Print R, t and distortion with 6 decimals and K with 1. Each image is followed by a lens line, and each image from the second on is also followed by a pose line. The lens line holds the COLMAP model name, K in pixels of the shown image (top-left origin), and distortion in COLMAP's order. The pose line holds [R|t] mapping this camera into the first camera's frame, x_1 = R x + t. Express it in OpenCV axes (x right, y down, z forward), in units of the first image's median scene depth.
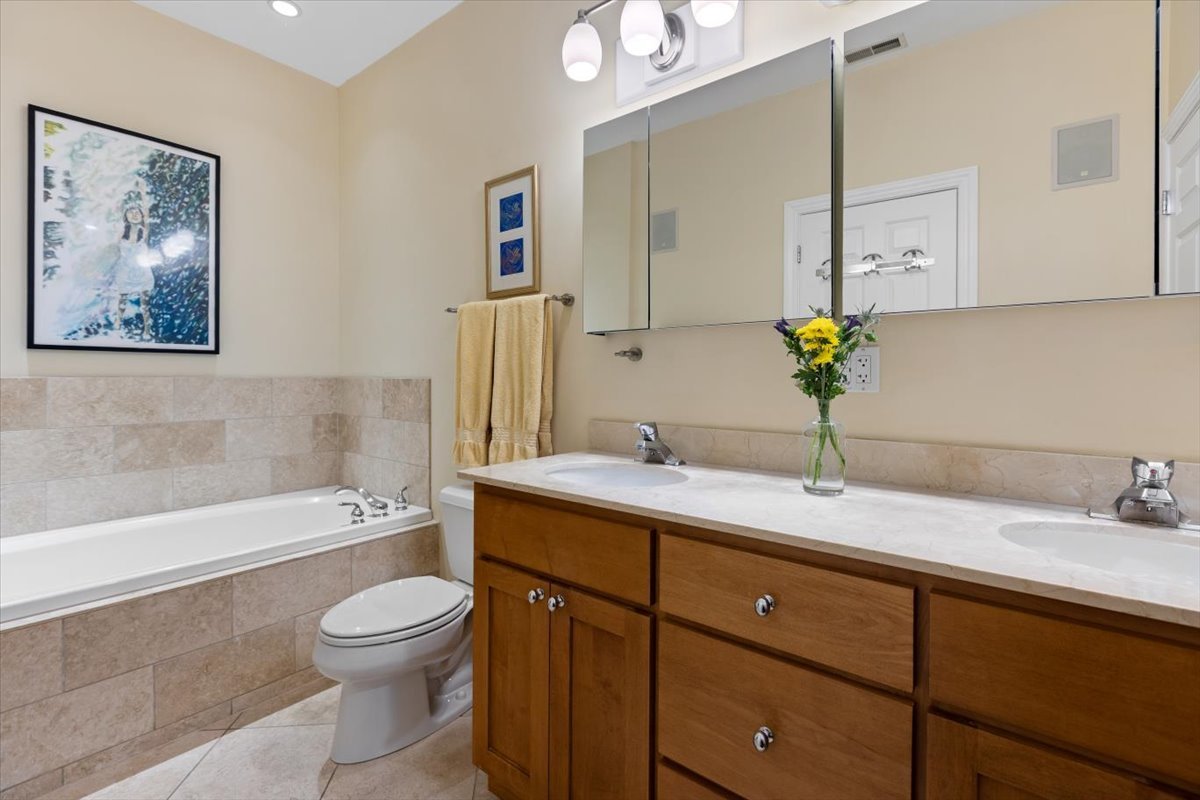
lens RADIAL K [[560.0, 0, 592.6], [0, 560.0, 377.1], [0, 0, 1]] dist [-0.000833, -0.000568]
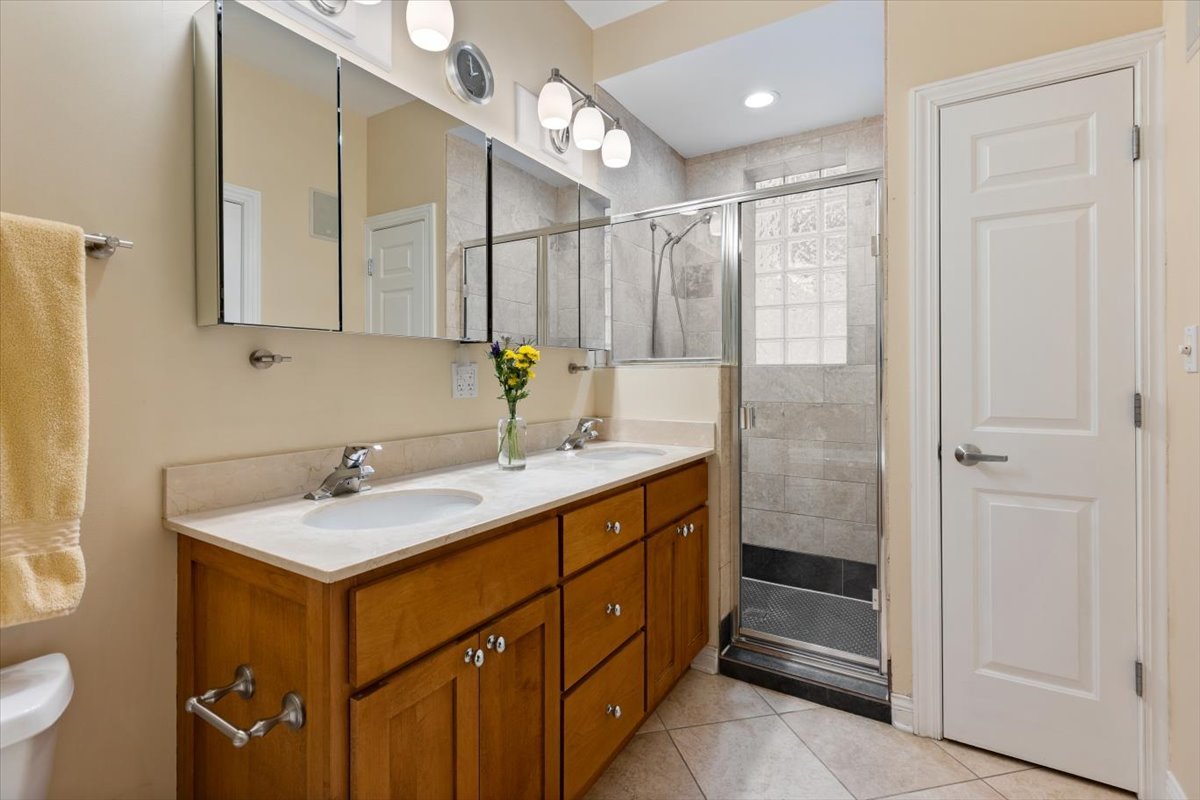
lens RADIAL K [[560.0, 0, 592.6], [0, 560.0, 377.1], [0, 0, 1]] dist [-0.000833, -0.000568]
pose [[-0.146383, -0.004778, 0.989217, -1.002709], [0.002948, 0.999982, 0.005267, -0.030244], [-0.989224, 0.003687, -0.146366, 1.004108]]
